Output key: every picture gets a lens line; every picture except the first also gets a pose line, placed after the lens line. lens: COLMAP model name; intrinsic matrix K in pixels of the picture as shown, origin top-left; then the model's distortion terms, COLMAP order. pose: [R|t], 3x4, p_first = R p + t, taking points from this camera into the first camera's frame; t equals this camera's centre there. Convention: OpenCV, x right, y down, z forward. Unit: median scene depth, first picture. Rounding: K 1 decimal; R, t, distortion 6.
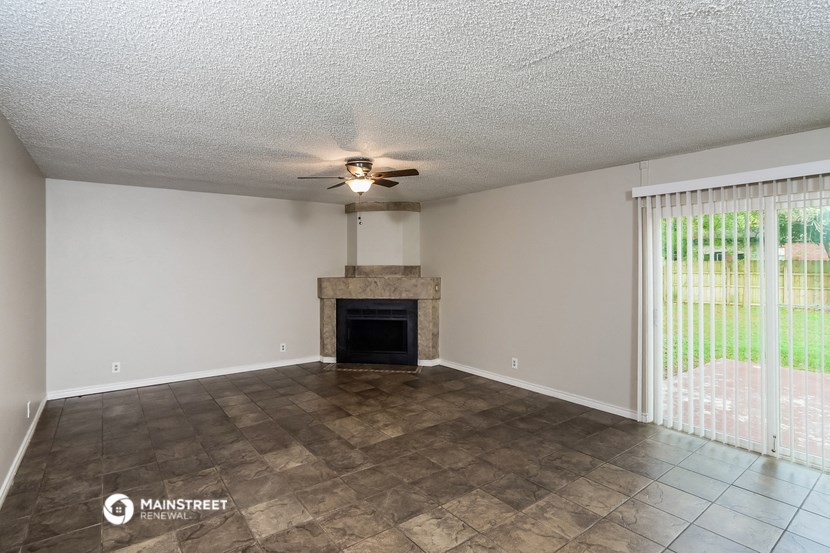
lens RADIAL K [[412.2, 0, 409.2], [0, 412.2, 264.8], [0, 0, 1]] dist [0.000372, 0.000123]
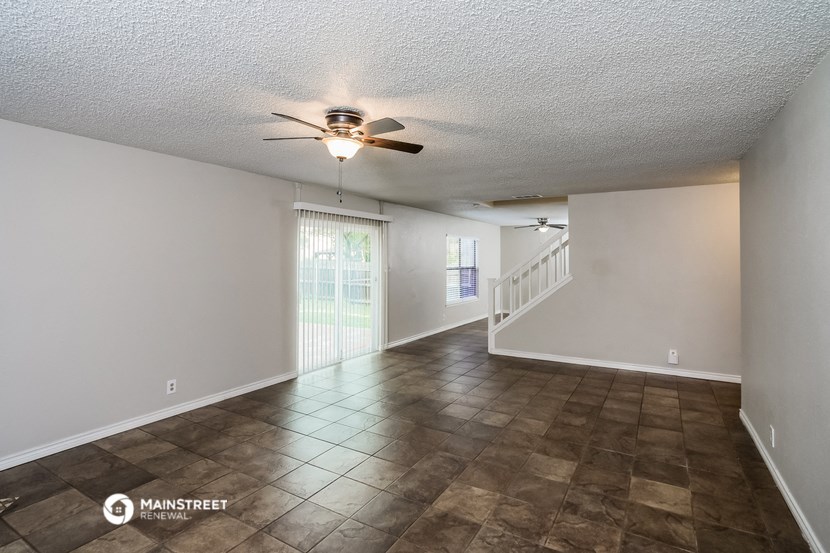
lens RADIAL K [[412.2, 0, 409.2], [0, 412.2, 264.8], [0, 0, 1]] dist [0.000372, 0.000123]
pose [[-0.371552, -0.002681, 0.928408, -1.111698], [-0.007561, 0.999971, -0.000138, 0.019144], [-0.928381, -0.007071, -0.371562, 1.586950]]
